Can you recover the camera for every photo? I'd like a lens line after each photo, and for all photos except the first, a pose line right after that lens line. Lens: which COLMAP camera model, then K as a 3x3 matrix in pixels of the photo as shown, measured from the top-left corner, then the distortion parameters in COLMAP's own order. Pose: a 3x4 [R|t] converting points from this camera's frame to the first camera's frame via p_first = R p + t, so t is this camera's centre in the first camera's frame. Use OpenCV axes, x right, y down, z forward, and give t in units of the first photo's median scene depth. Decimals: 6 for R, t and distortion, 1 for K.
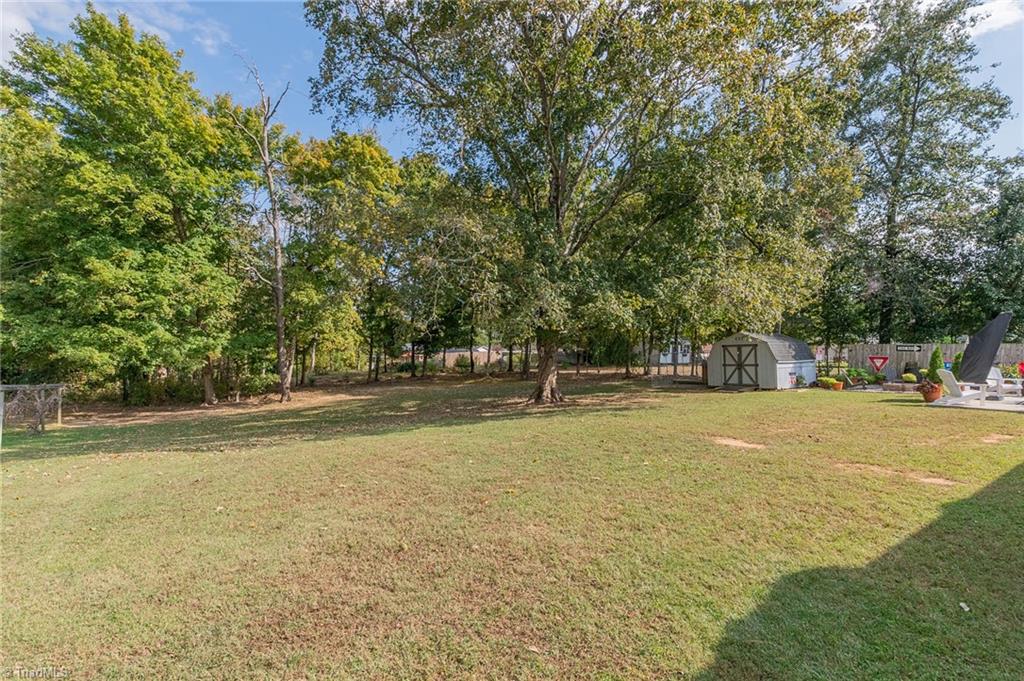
lens RADIAL K [[461.2, 0, 511.9], [0, 461.2, 346.6], [0, 0, 1]] dist [0.002181, -0.000716]
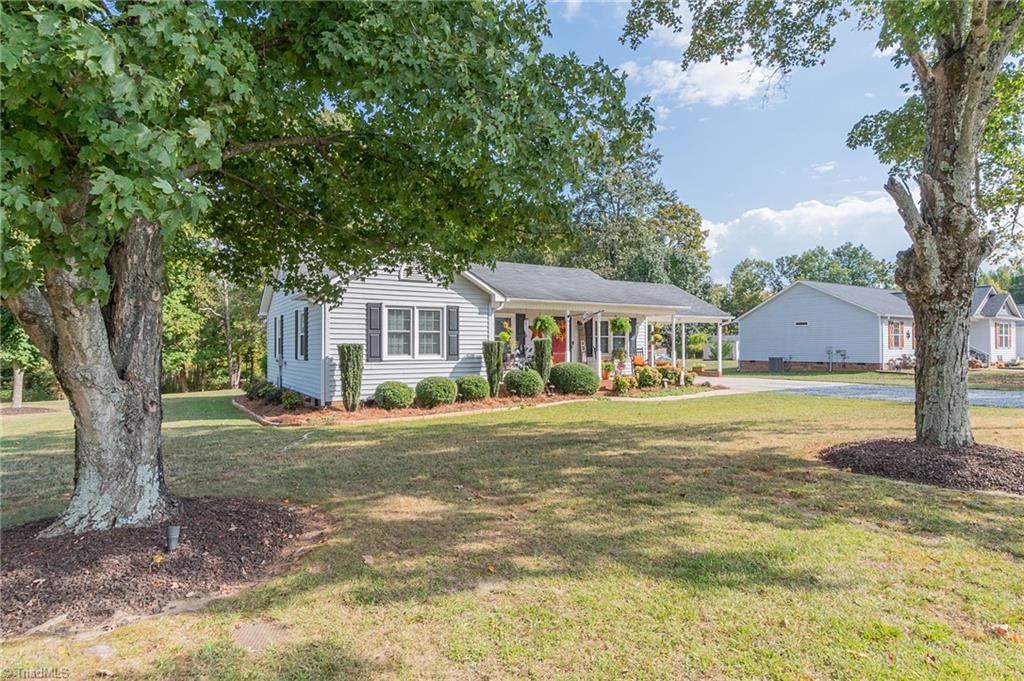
lens RADIAL K [[569.2, 0, 514.8], [0, 569.2, 339.9], [0, 0, 1]] dist [-0.003610, -0.000067]
pose [[0.997363, -0.017385, -0.070461, 0.724590], [0.016173, 0.999712, -0.017728, -0.011750], [0.070749, 0.016542, 0.997357, -1.015530]]
